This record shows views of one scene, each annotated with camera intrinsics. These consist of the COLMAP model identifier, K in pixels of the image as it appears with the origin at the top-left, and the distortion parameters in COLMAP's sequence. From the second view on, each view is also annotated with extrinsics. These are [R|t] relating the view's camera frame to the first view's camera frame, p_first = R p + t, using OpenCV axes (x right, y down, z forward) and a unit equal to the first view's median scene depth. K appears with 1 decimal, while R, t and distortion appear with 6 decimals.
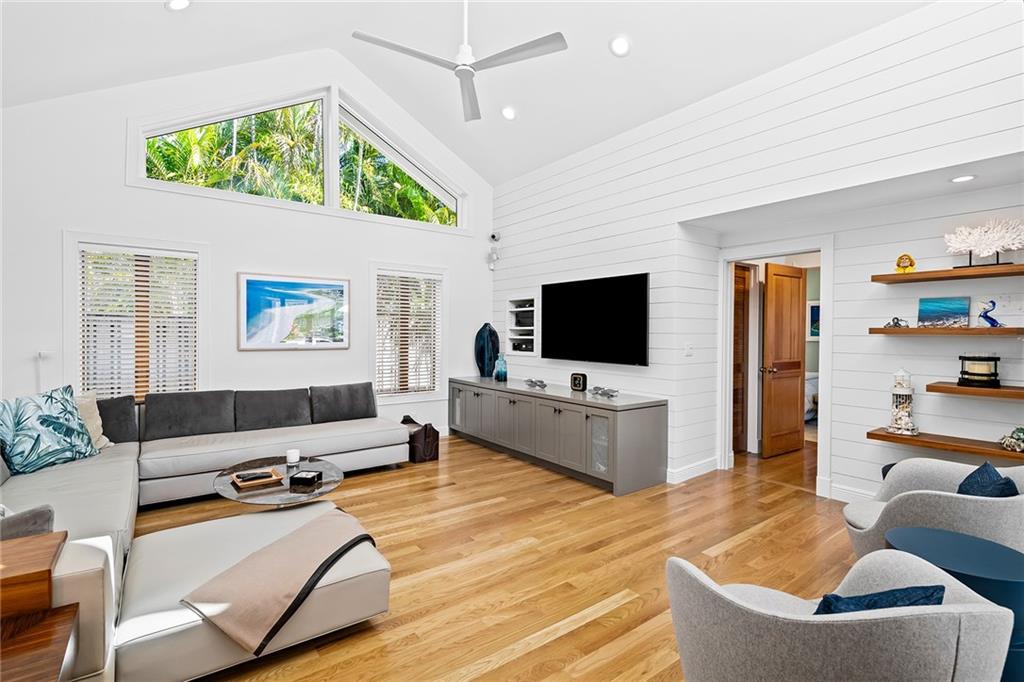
lens RADIAL K [[478.8, 0, 516.2], [0, 478.8, 339.2], [0, 0, 1]] dist [0.001116, 0.000346]
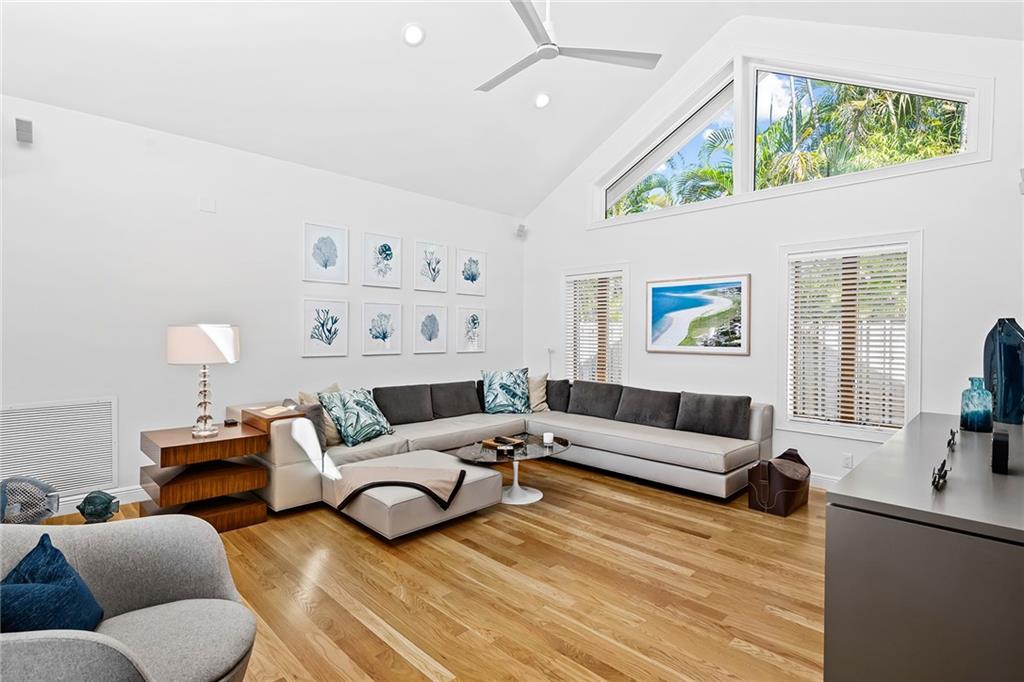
lens RADIAL K [[503.7, 0, 505.0], [0, 503.7, 340.3], [0, 0, 1]] dist [0.005731, -0.000349]
pose [[0.129482, 0.009462, -0.991537, 0.694708], [-0.018899, 0.999796, 0.007073, -0.007292], [0.991402, 0.017823, 0.129634, 0.658135]]
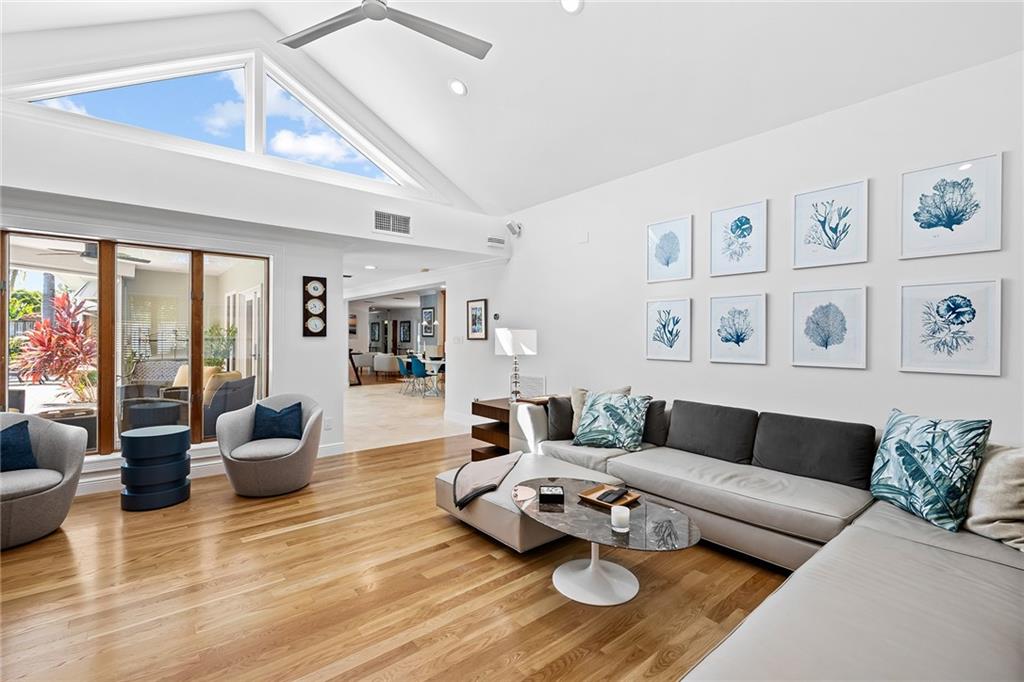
lens RADIAL K [[456.3, 0, 509.6], [0, 456.3, 335.9], [0, 0, 1]] dist [0.010121, -0.001303]
pose [[-0.998812, -0.016607, -0.045810, -0.252645], [-0.017035, 0.999815, 0.008948, -0.009221], [0.045653, 0.009718, -0.998910, 1.475987]]
